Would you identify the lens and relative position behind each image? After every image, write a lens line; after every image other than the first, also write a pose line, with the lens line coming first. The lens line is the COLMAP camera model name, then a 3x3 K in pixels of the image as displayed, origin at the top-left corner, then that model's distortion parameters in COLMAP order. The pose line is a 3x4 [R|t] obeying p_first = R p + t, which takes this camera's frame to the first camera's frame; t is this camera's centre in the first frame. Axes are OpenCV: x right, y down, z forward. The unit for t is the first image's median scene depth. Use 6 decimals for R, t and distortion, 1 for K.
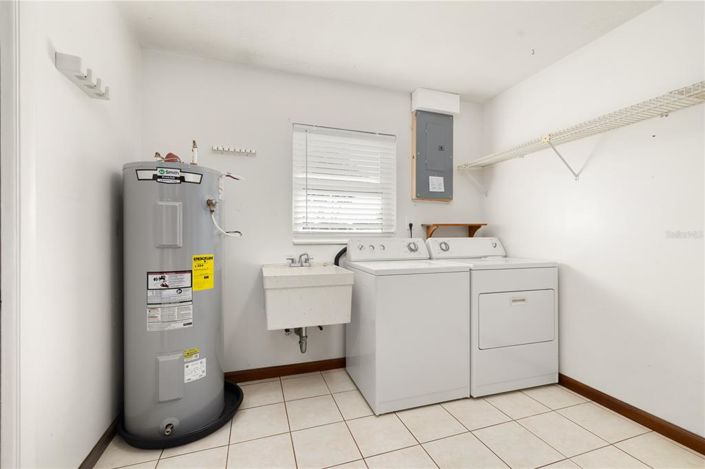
lens RADIAL K [[302.7, 0, 355.3], [0, 302.7, 237.7], [0, 0, 1]] dist [-0.000520, 0.000270]
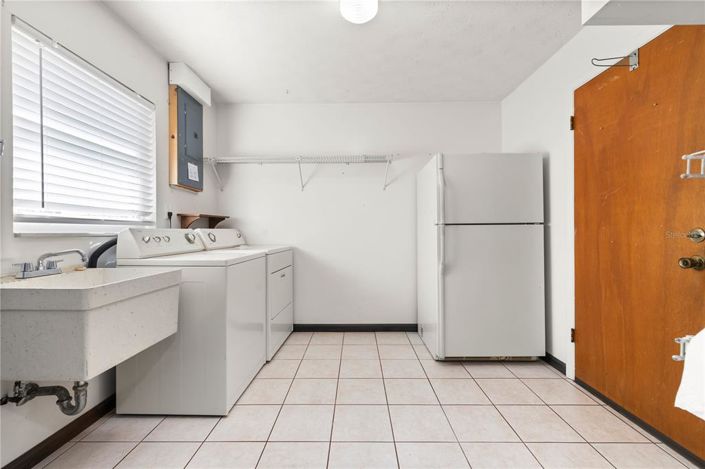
lens RADIAL K [[302.7, 0, 356.9], [0, 302.7, 231.1], [0, 0, 1]] dist [-0.000520, 0.000270]
pose [[0.314318, -0.000153, 0.949318, -0.480219], [0.009054, 0.999955, -0.002836, 0.015092], [-0.949274, 0.009486, 0.314306, 0.221347]]
